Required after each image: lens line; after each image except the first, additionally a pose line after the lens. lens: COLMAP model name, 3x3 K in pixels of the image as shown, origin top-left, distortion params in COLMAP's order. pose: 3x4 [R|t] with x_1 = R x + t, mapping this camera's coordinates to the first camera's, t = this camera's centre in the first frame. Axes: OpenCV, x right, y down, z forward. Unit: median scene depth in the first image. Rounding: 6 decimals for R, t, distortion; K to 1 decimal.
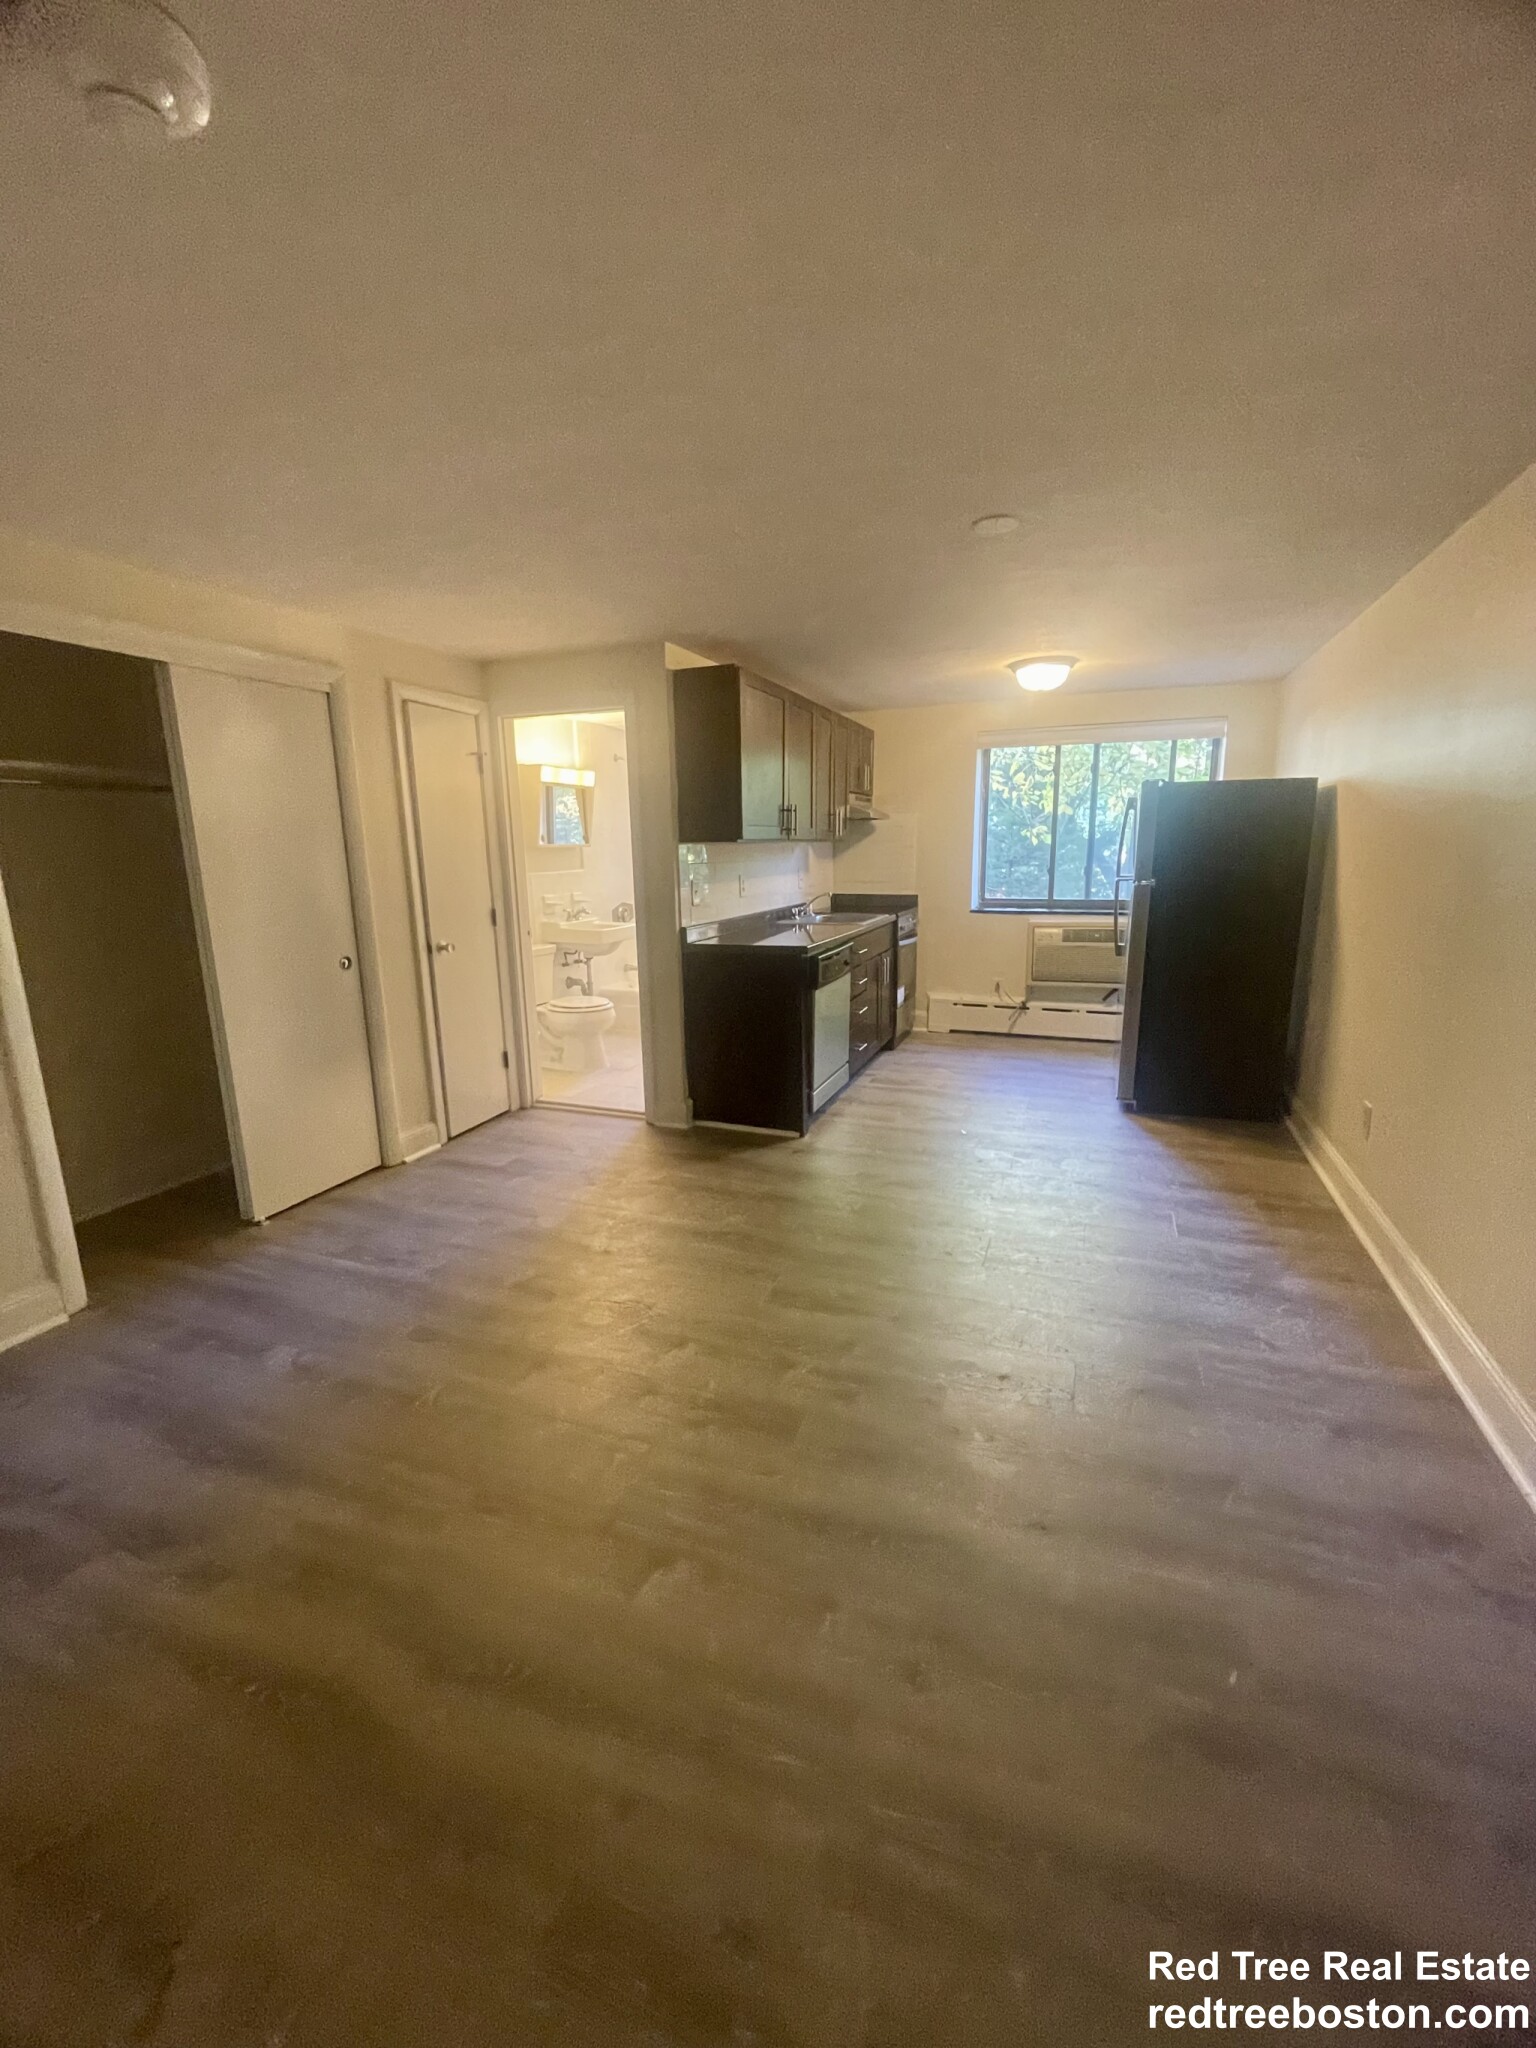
lens RADIAL K [[835.6, 0, 773.5], [0, 835.6, 1018.9], [0, 0, 1]] dist [-0.002659, -0.000514]
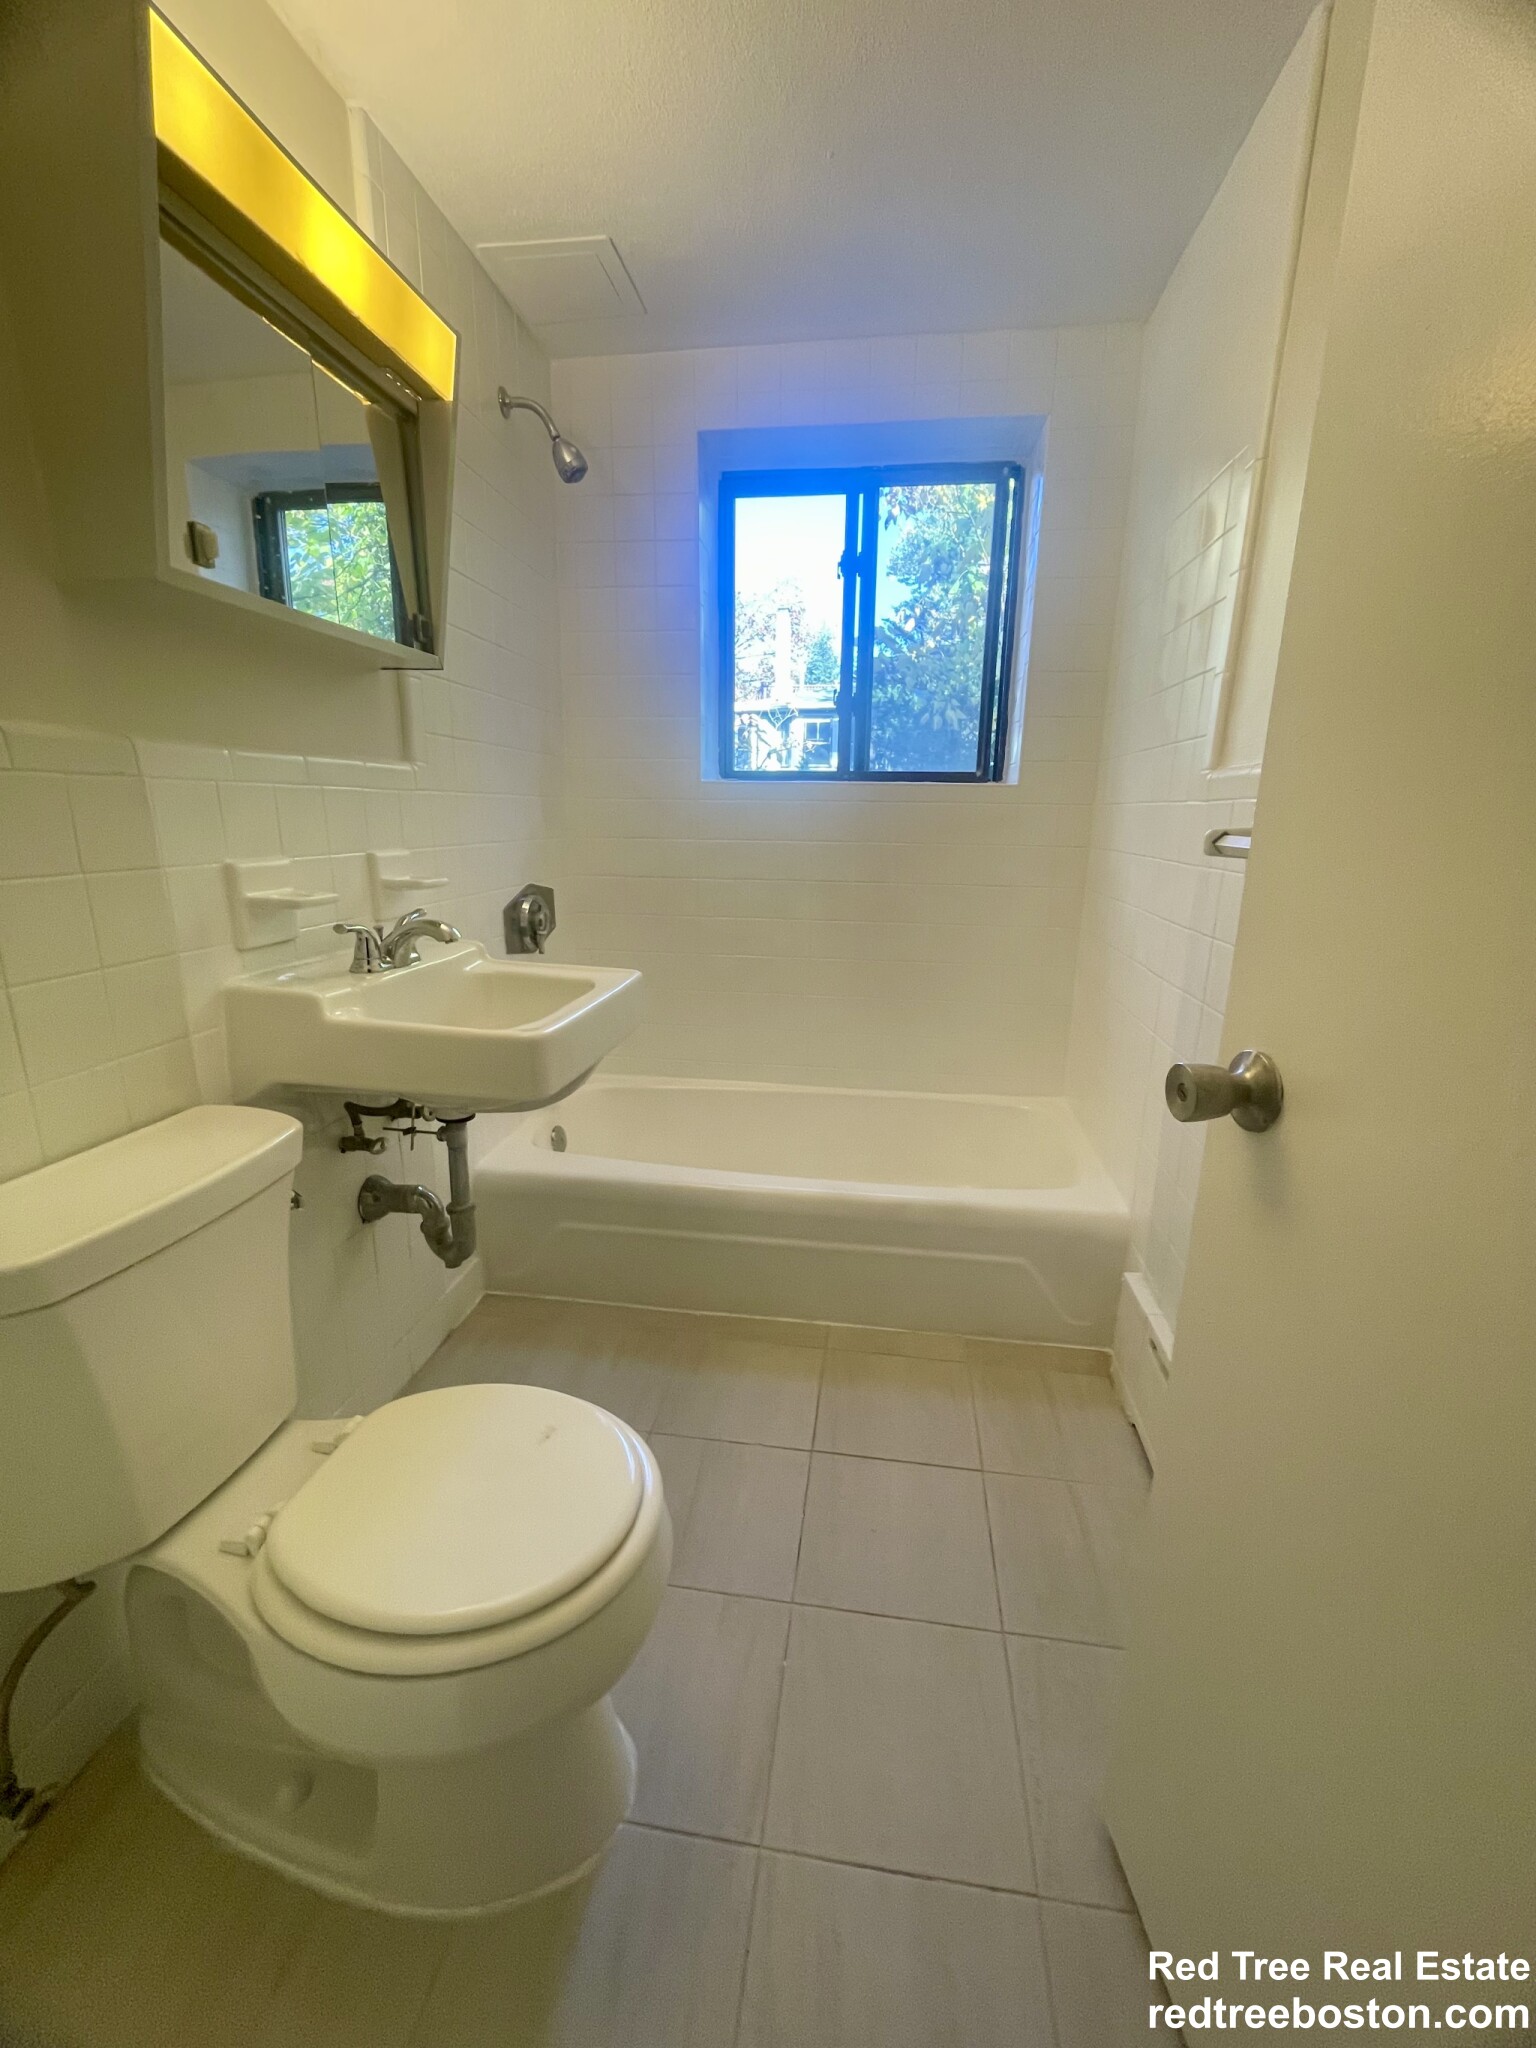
lens RADIAL K [[835.6, 0, 769.5], [0, 835.6, 1028.3], [0, 0, 1]] dist [-0.002659, -0.000514]
pose [[0.973594, -0.027643, 0.226607, -0.191497], [0.016597, 0.998586, 0.050504, -0.113671], [-0.227682, -0.045409, 0.972676, 0.760792]]
